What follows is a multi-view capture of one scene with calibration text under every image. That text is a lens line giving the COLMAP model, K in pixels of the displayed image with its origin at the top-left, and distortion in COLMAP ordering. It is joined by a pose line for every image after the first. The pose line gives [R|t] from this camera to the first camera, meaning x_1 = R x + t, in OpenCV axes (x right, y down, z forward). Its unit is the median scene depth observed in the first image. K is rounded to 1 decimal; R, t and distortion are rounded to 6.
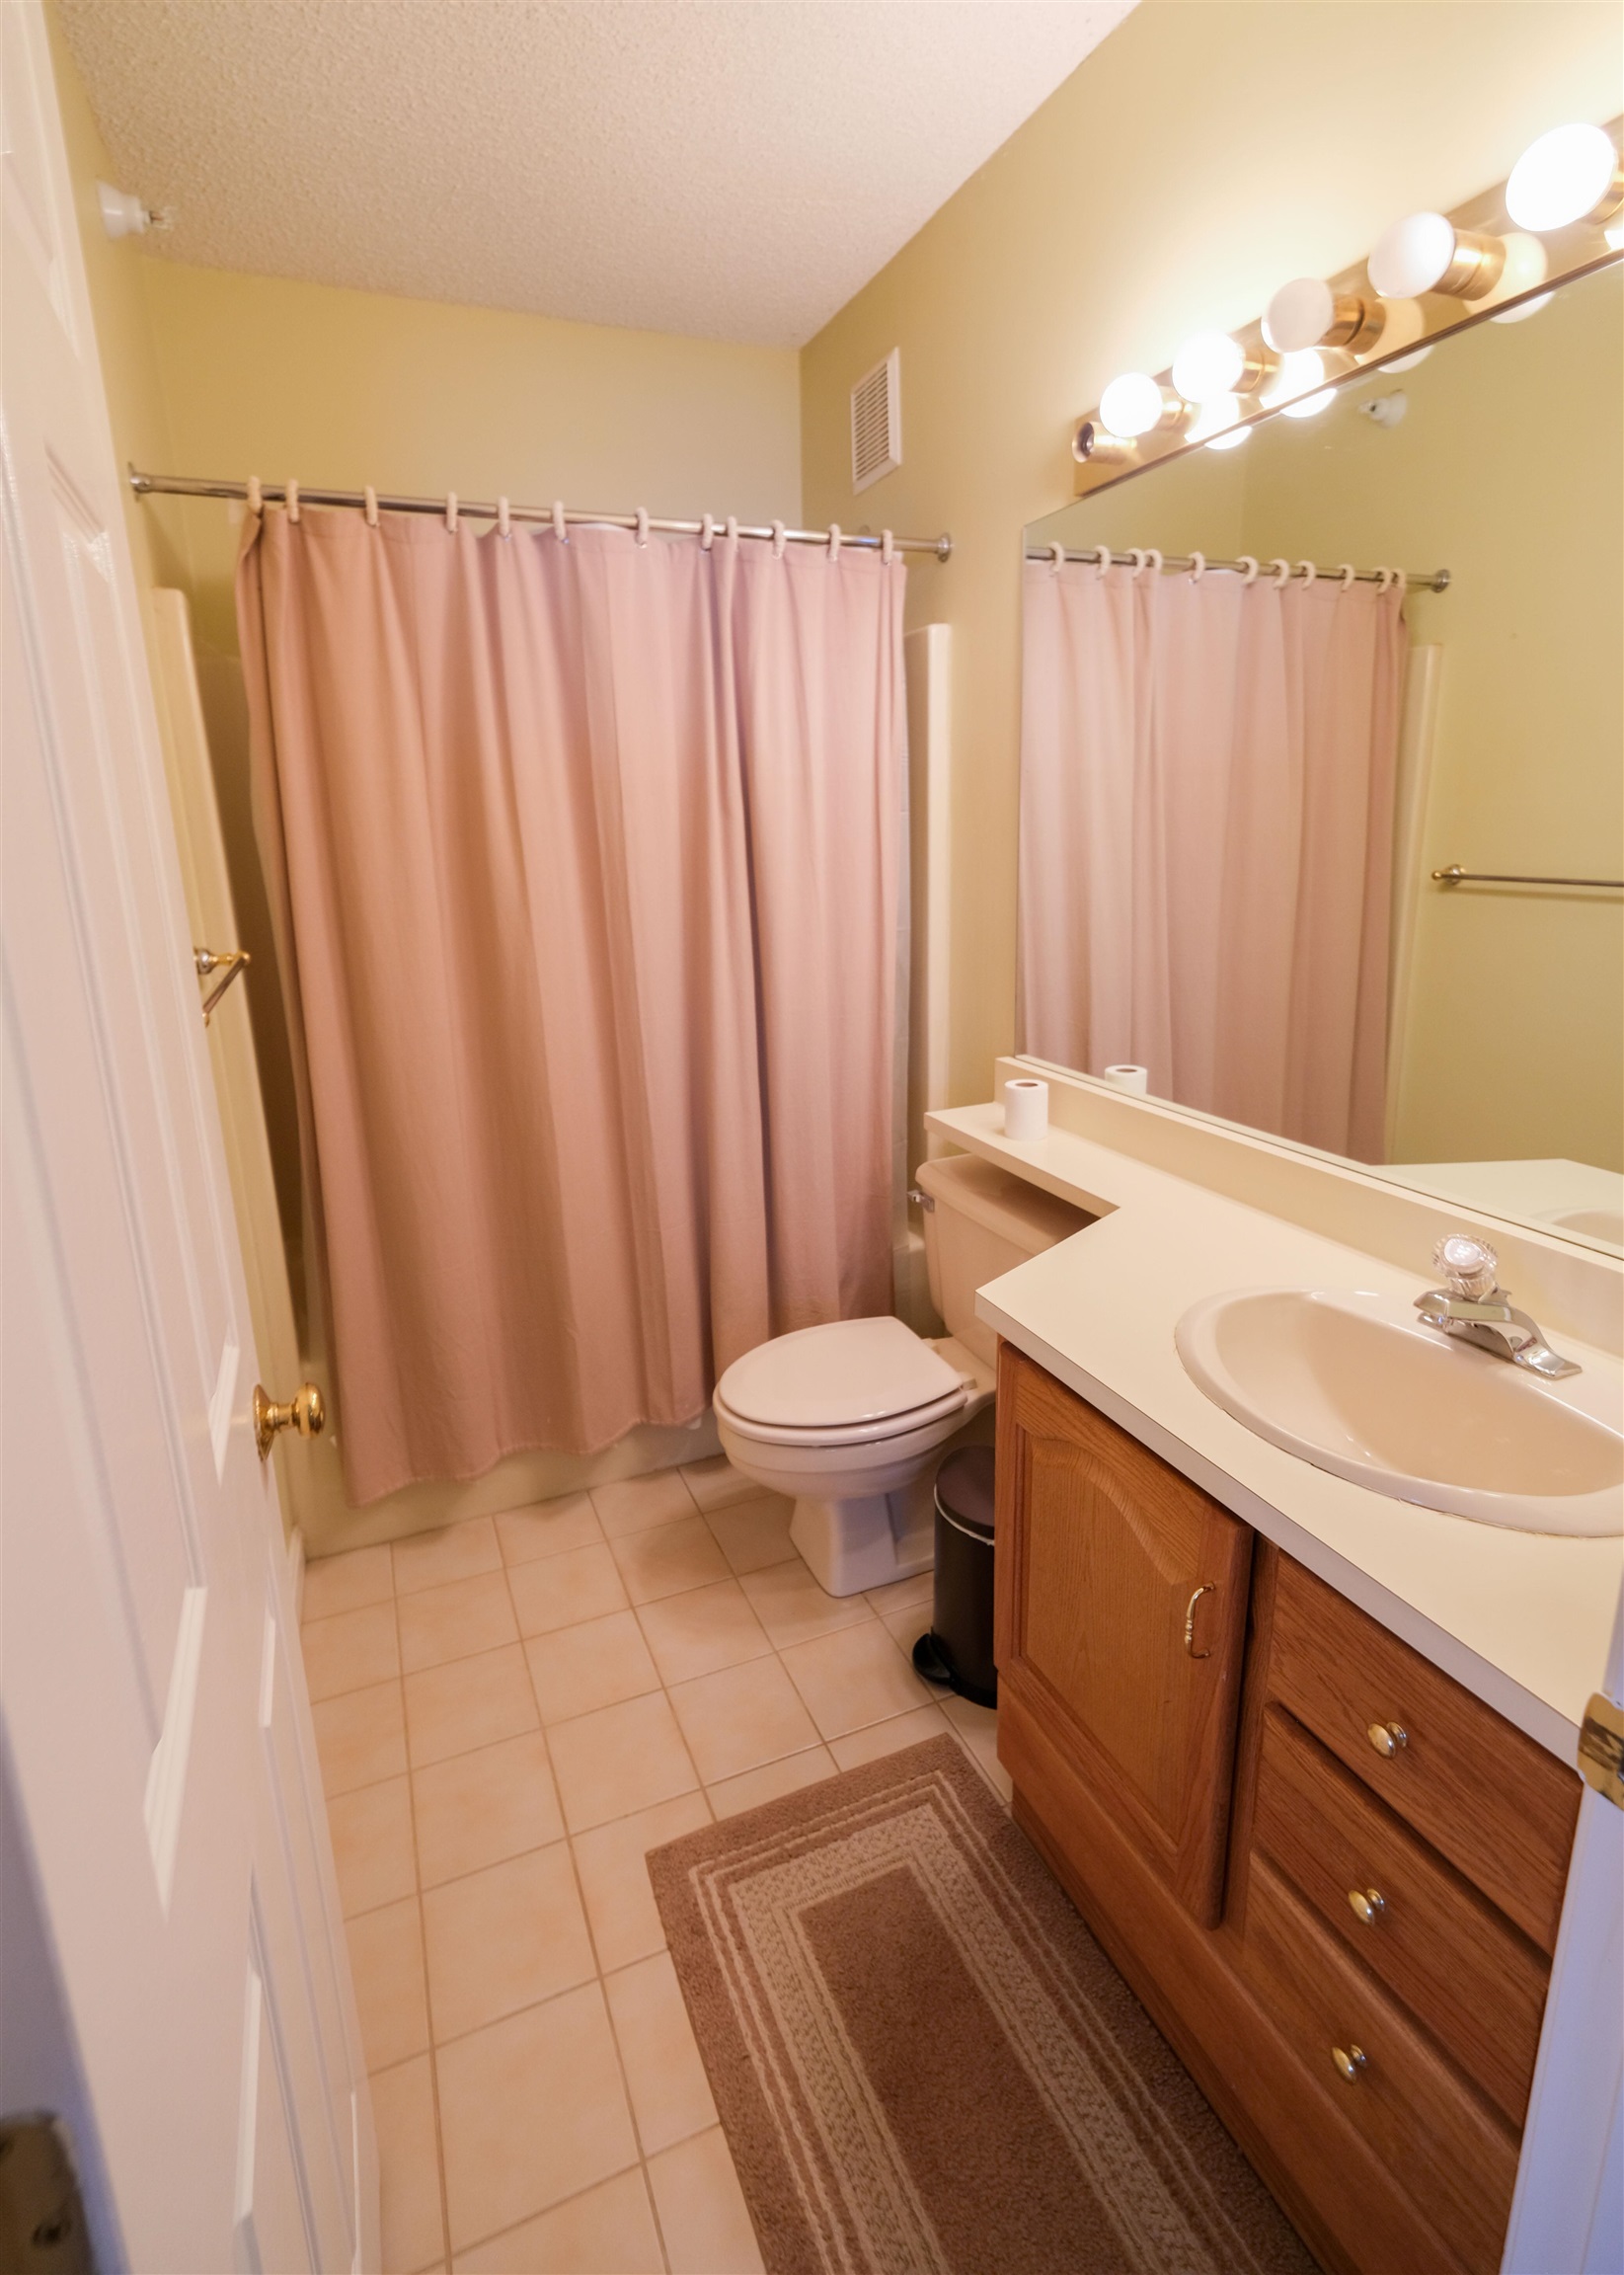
lens RADIAL K [[1051.2, 0, 940.4], [0, 1051.2, 1063.3], [0, 0, 1]] dist [-0.004888, 0.002923]
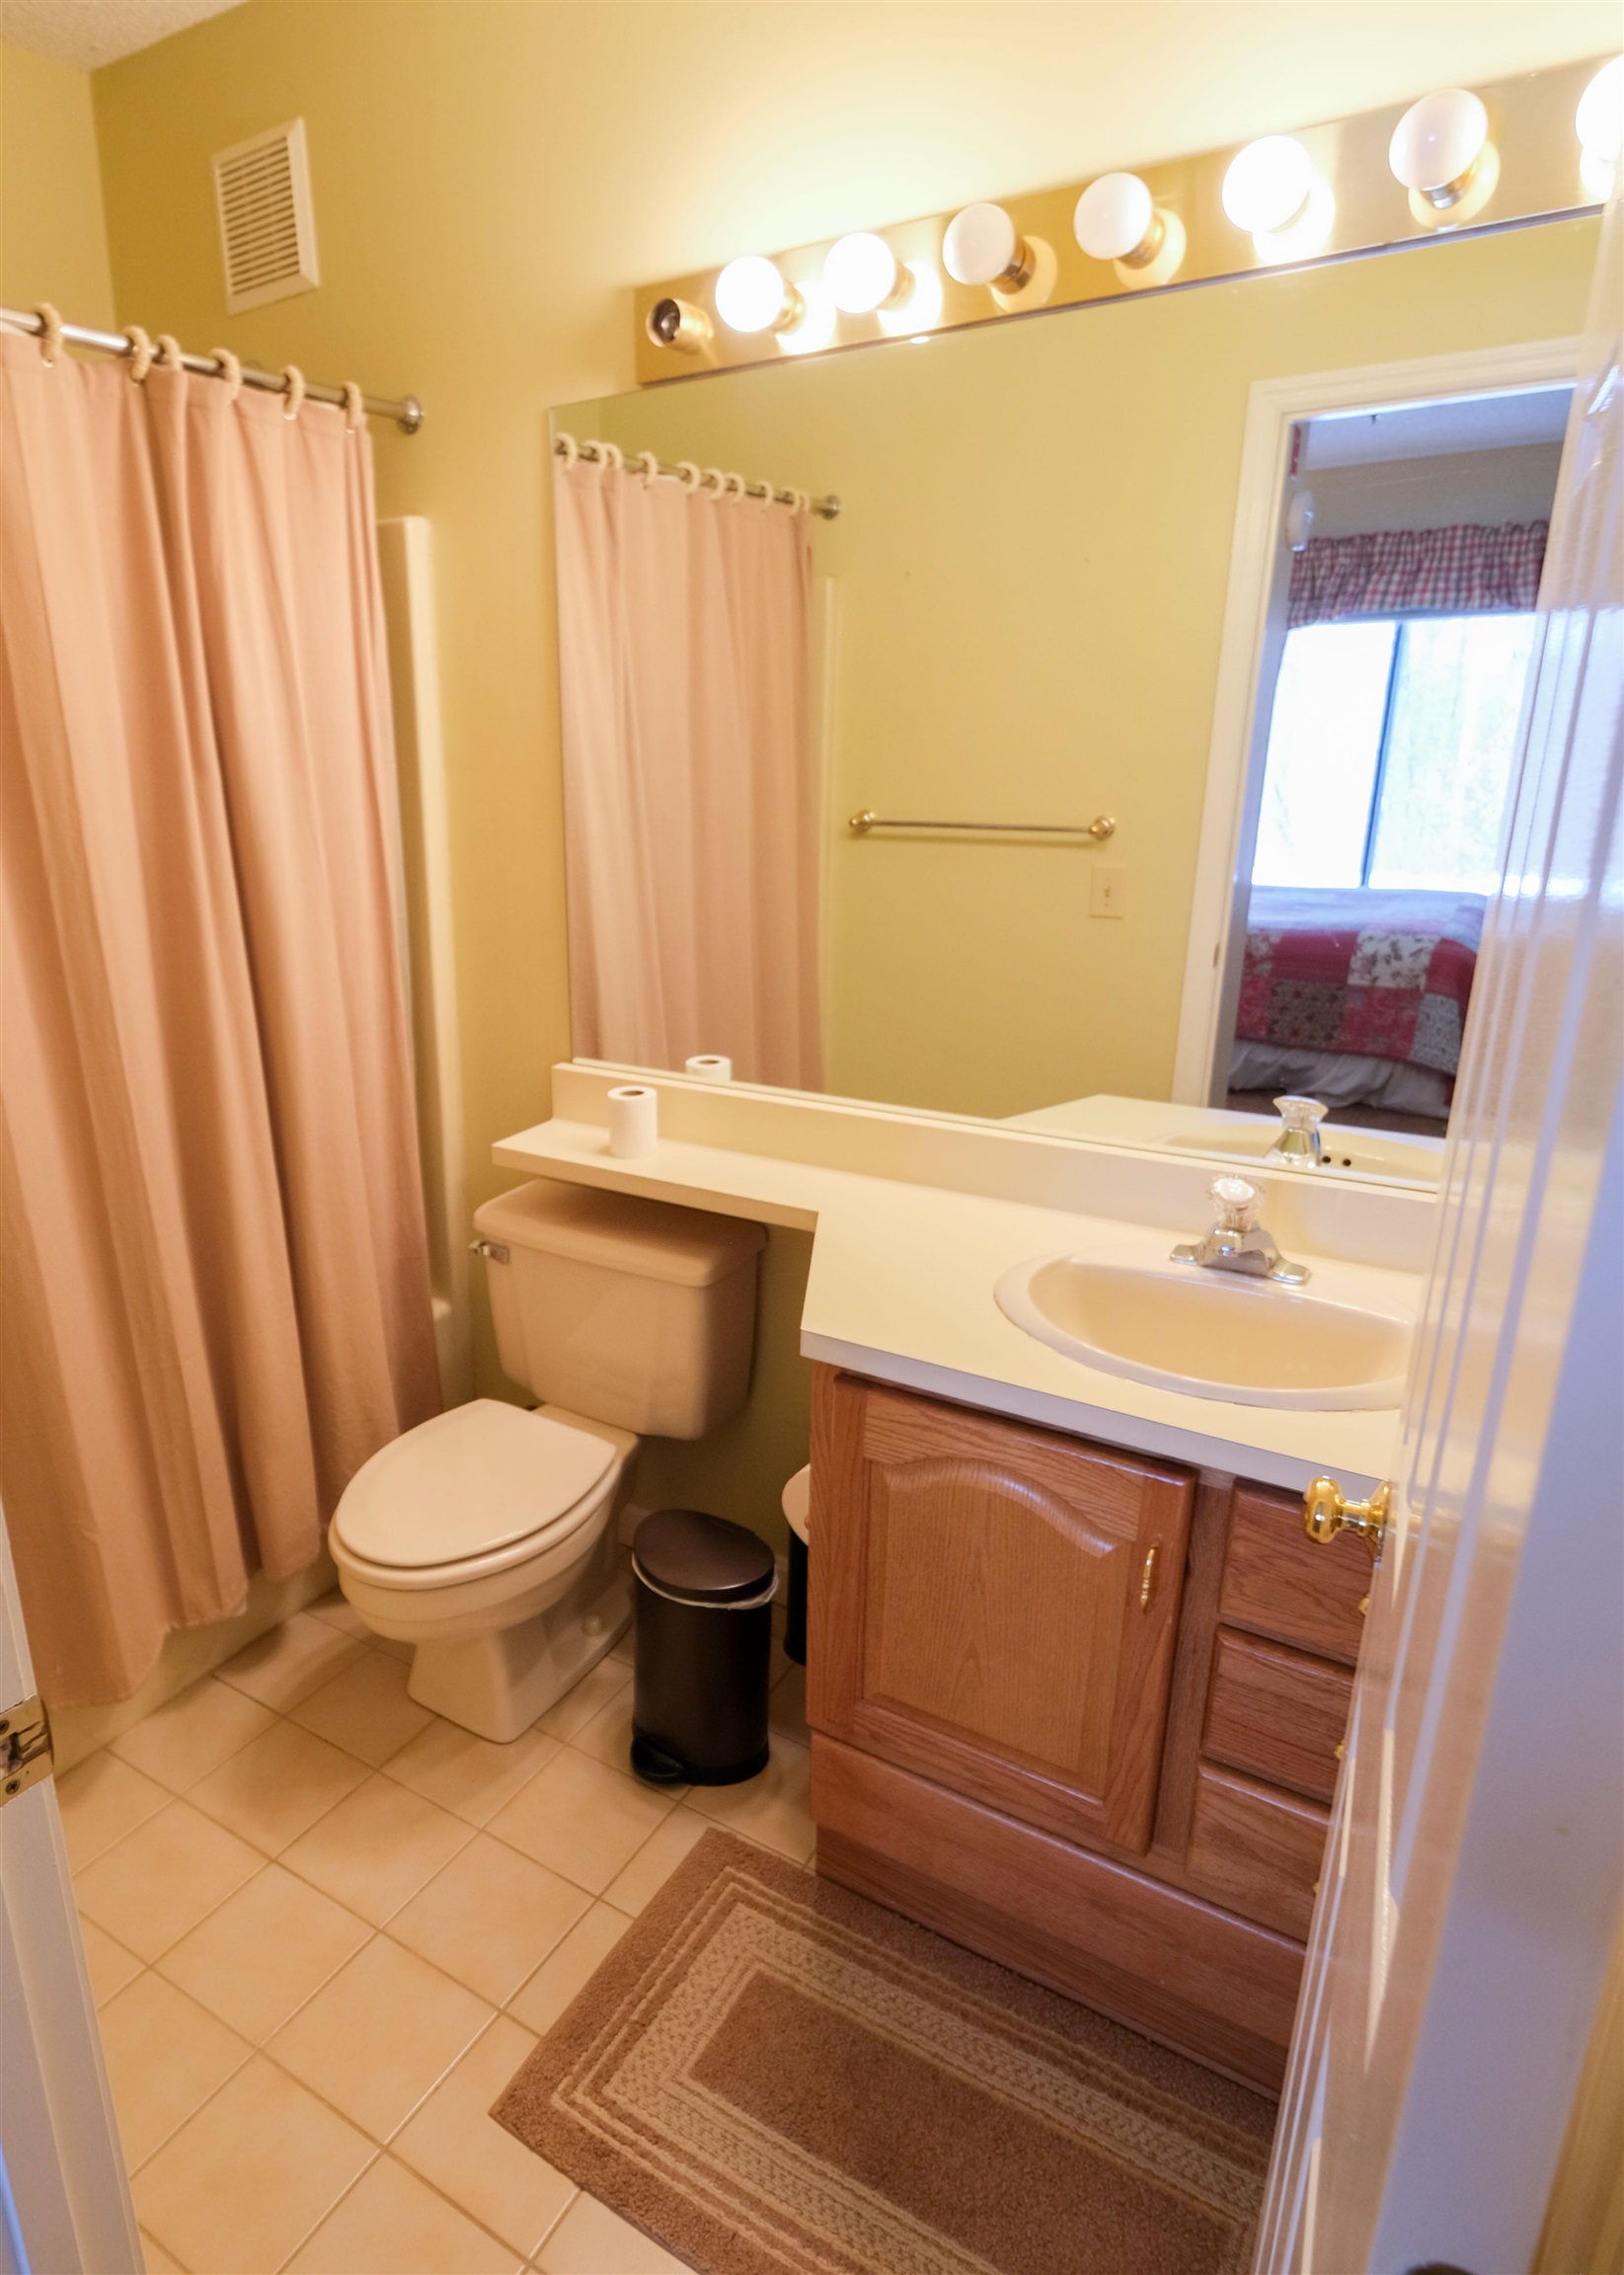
lens RADIAL K [[1229.3, 0, 812.1], [0, 1229.3, 1126.8], [0, 0, 1]] dist [-0.002948, 0.001324]
pose [[0.853751, -0.147039, 0.499488, -0.335213], [0.110813, 0.988632, 0.101626, -0.042968], [-0.508753, -0.031413, 0.860339, 0.075690]]
